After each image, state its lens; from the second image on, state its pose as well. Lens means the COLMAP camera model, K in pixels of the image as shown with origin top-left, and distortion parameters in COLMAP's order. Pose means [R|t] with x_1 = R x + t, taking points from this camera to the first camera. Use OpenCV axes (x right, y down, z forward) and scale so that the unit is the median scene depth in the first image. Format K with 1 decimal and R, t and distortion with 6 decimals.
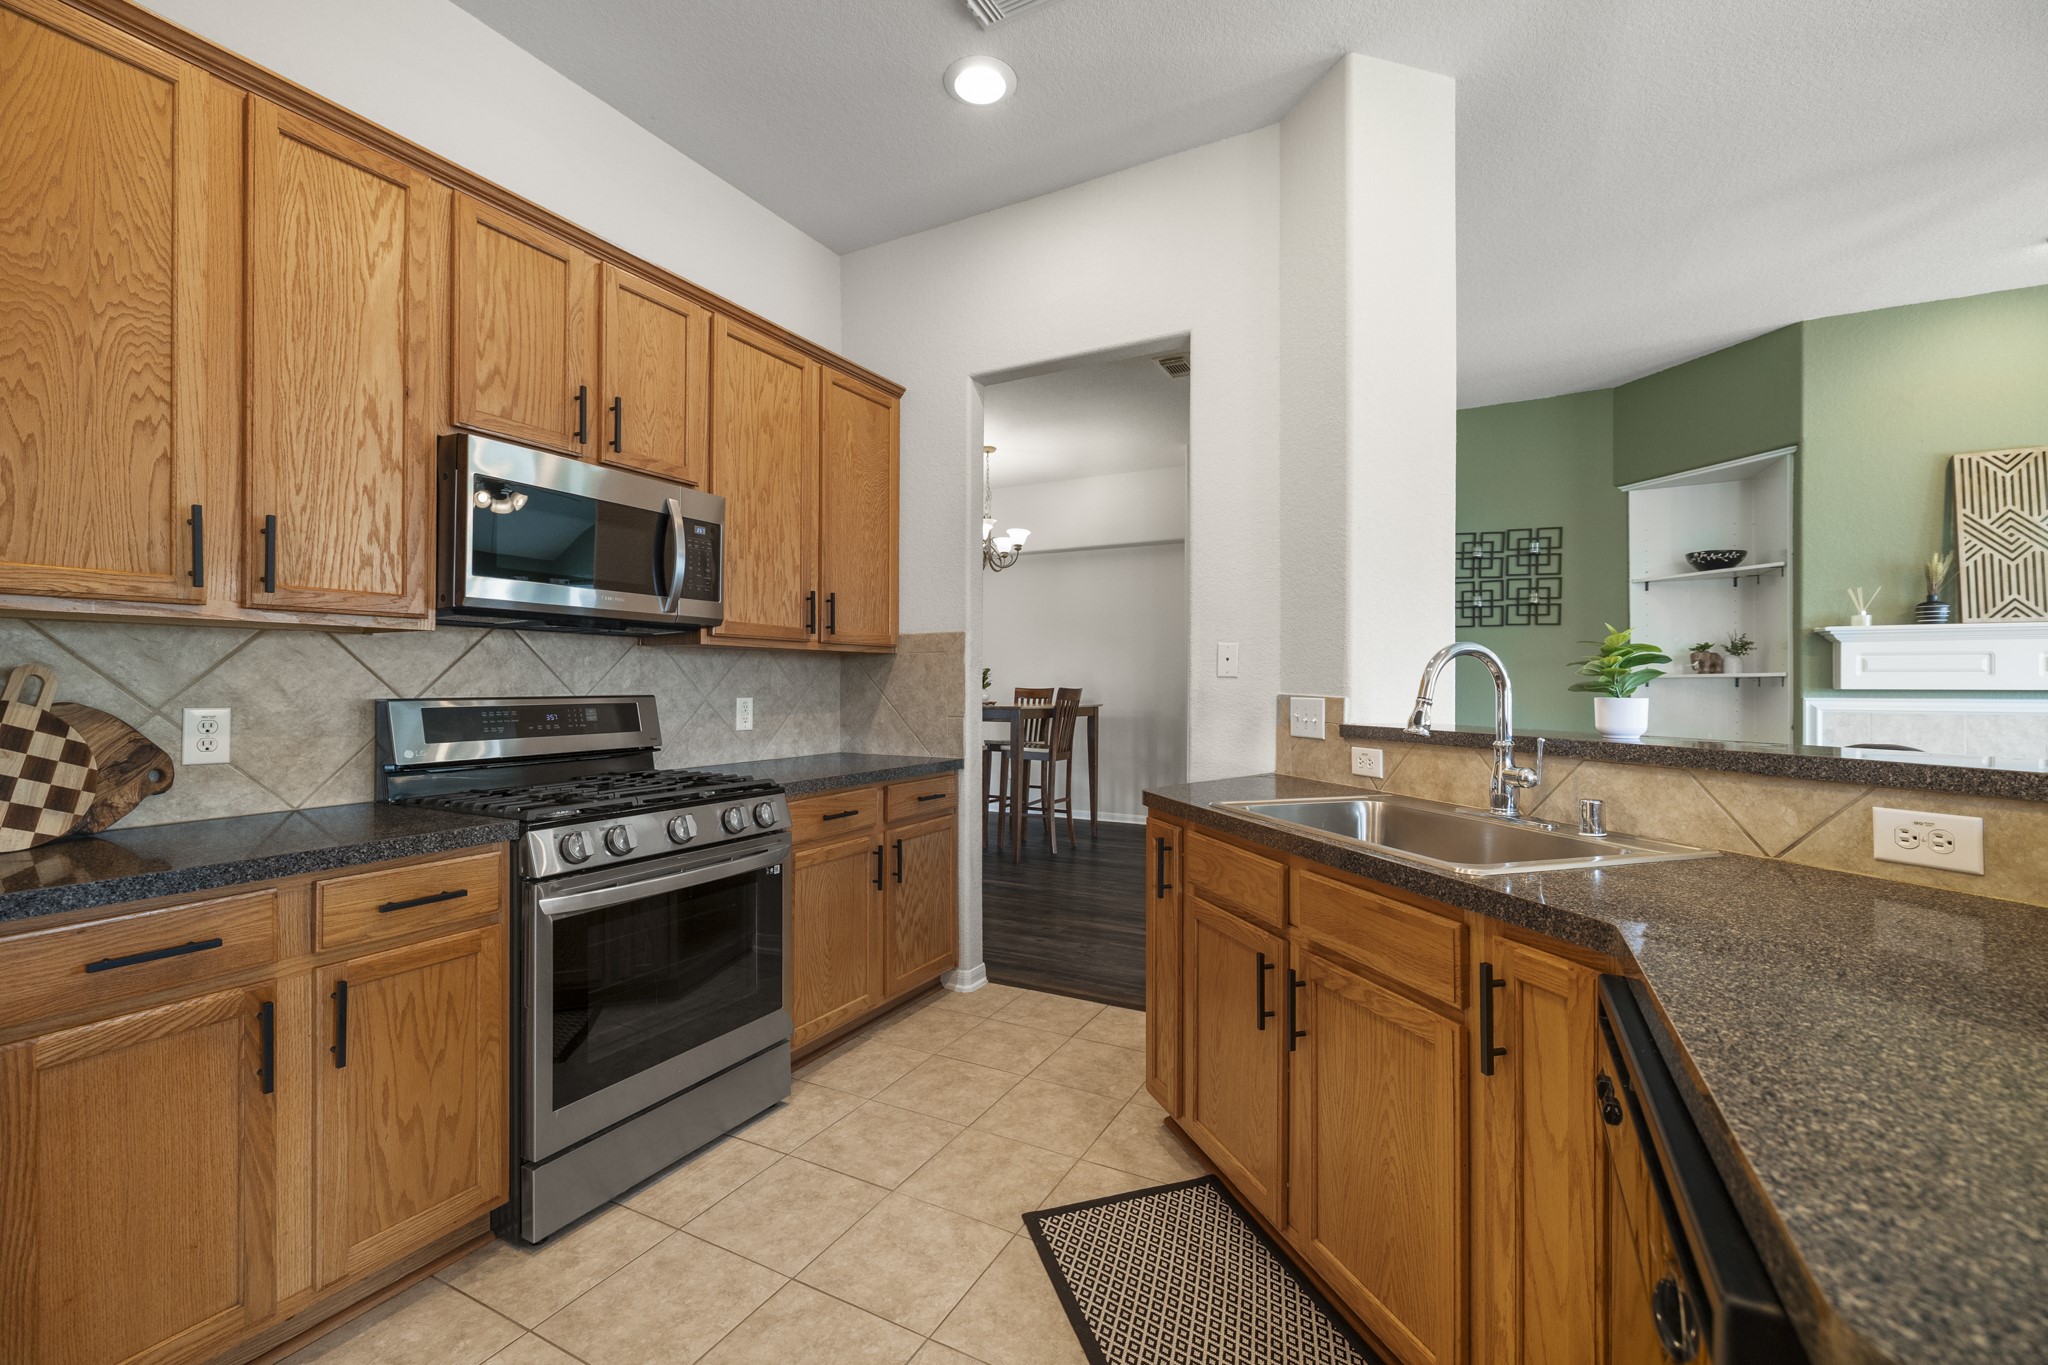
lens RADIAL K [[864.2, 0, 1034.0], [0, 864.2, 671.9], [0, 0, 1]] dist [-0.003032, 0.000717]
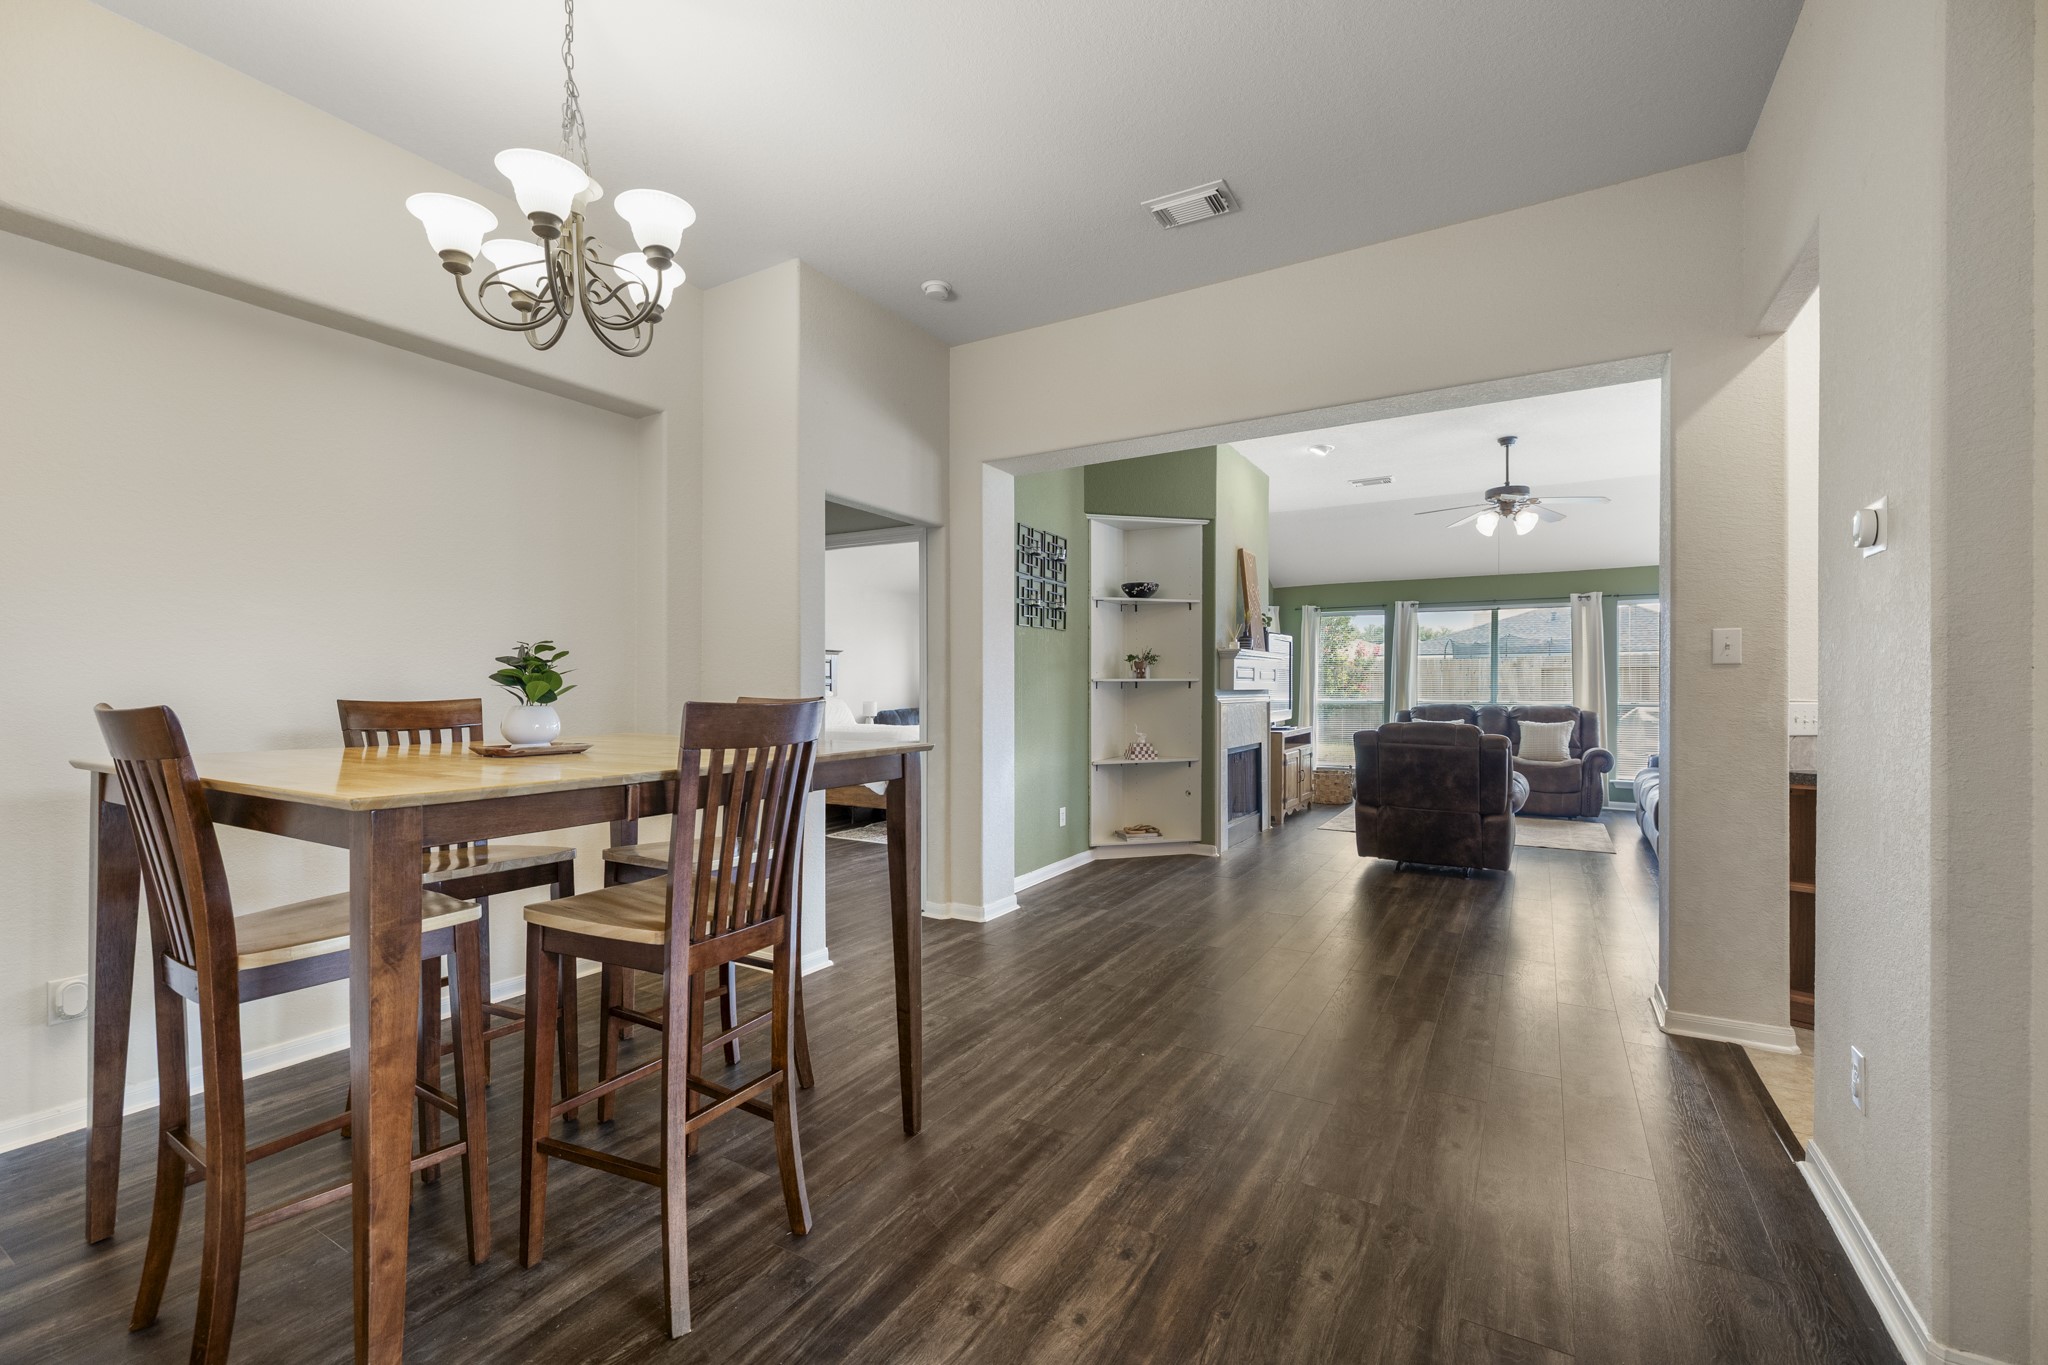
lens RADIAL K [[864.2, 0, 1028.5], [0, 864.2, 687.7], [0, 0, 1]] dist [-0.003032, 0.000717]
pose [[0.035943, -0.004401, 0.999344, -0.616294], [-0.010314, 0.999935, 0.004775, 0.013362], [-0.999301, -0.010479, 0.035896, 1.370926]]
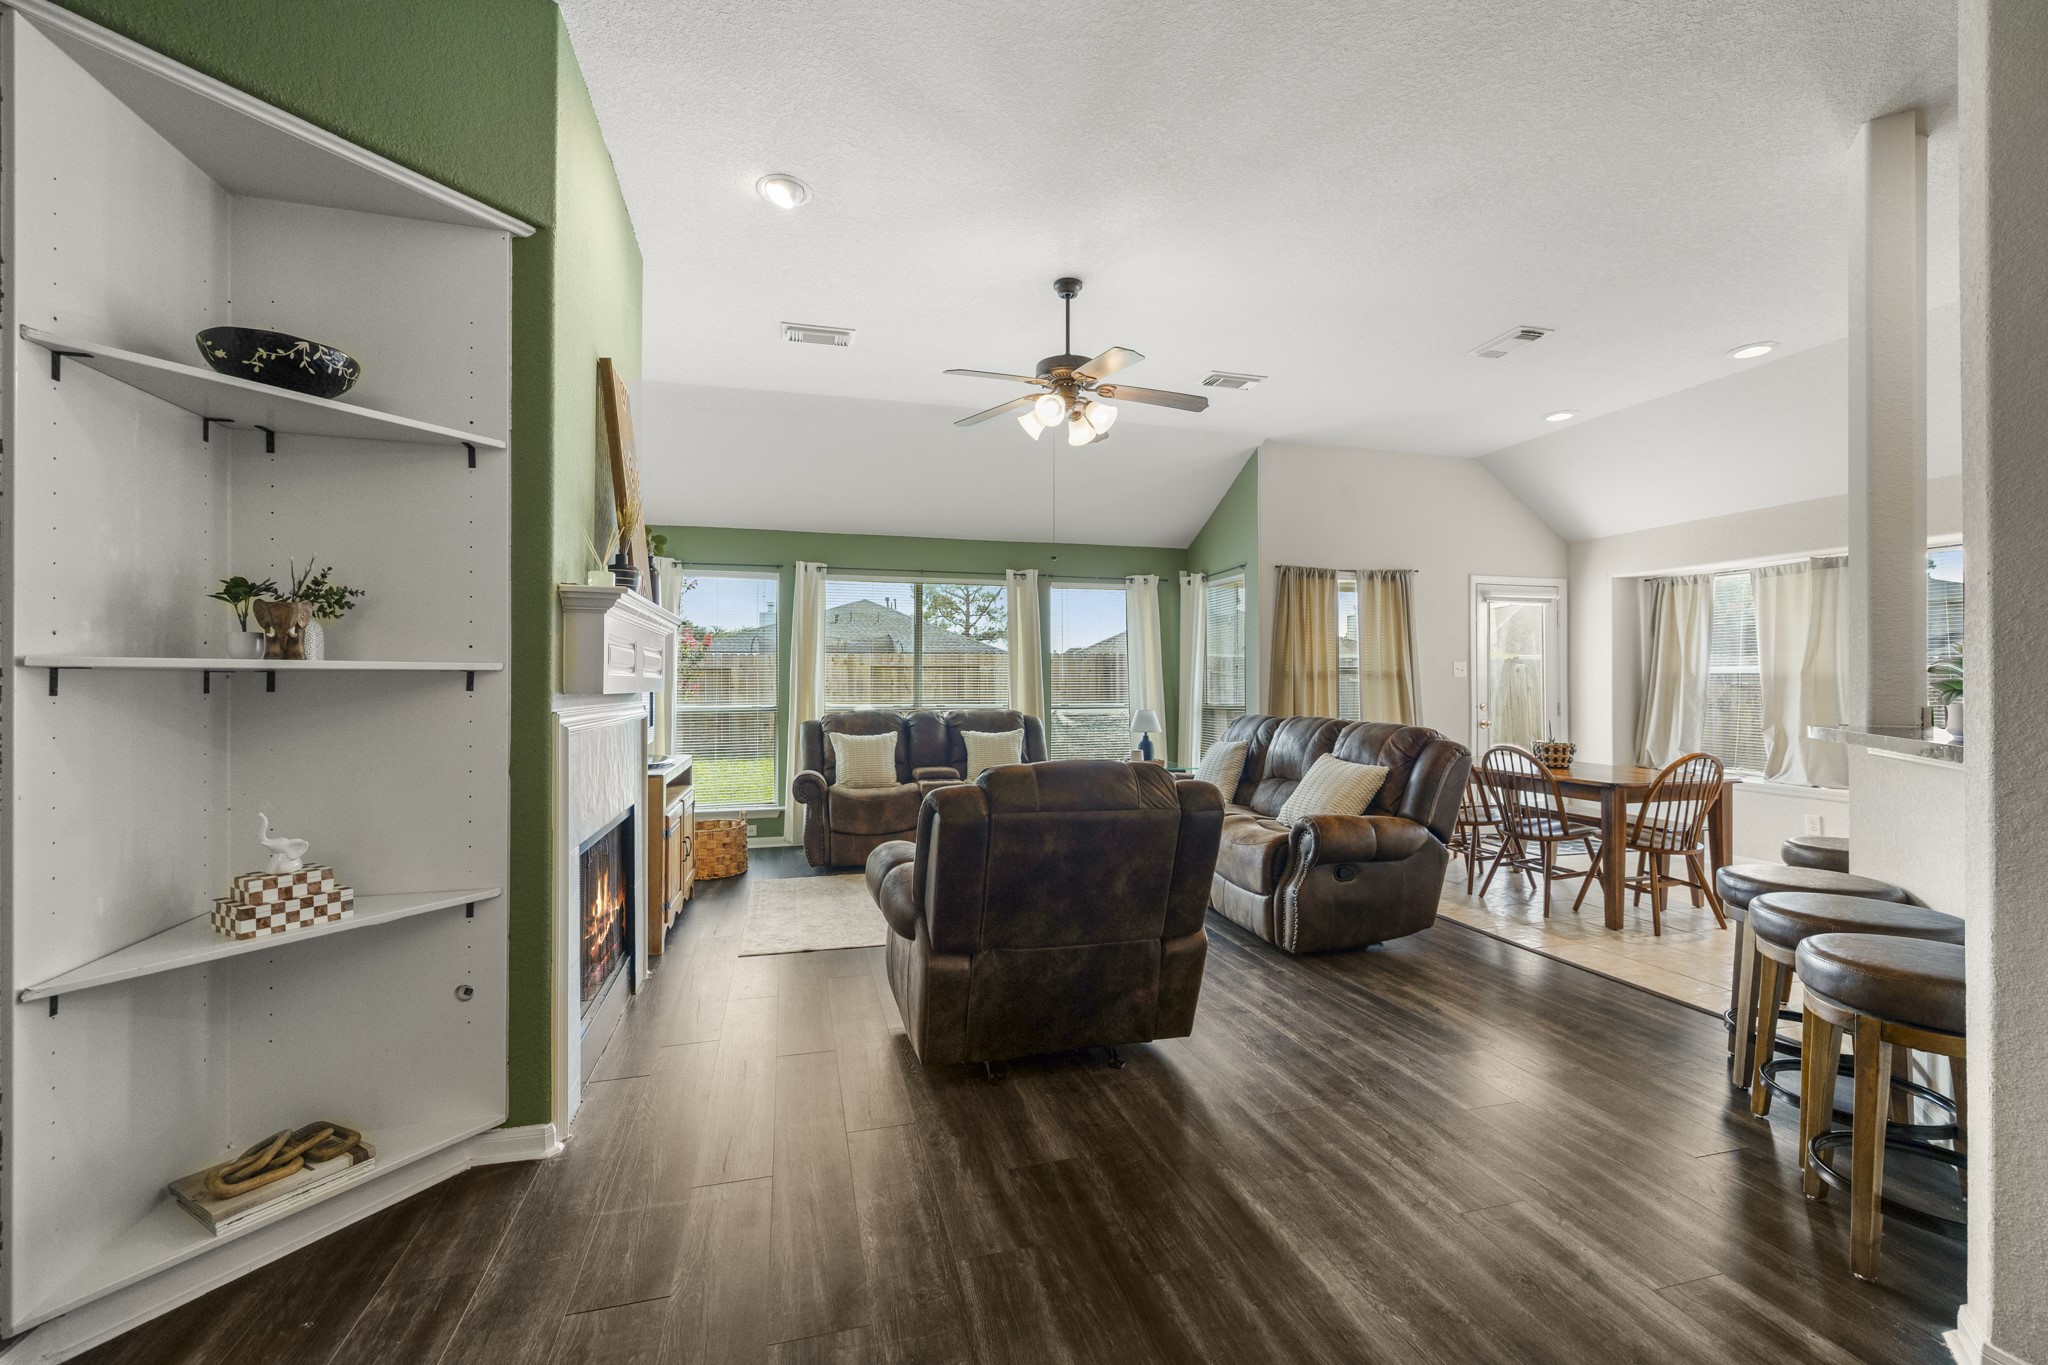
lens RADIAL K [[864.2, 0, 1030.0], [0, 864.2, 678.4], [0, 0, 1]] dist [-0.003032, 0.000717]
pose [[-0.693711, 0.004694, 0.720238, 0.329577], [-0.007017, 0.999887, -0.013275, 0.016035], [-0.720219, -0.014263, -0.693600, 1.257950]]
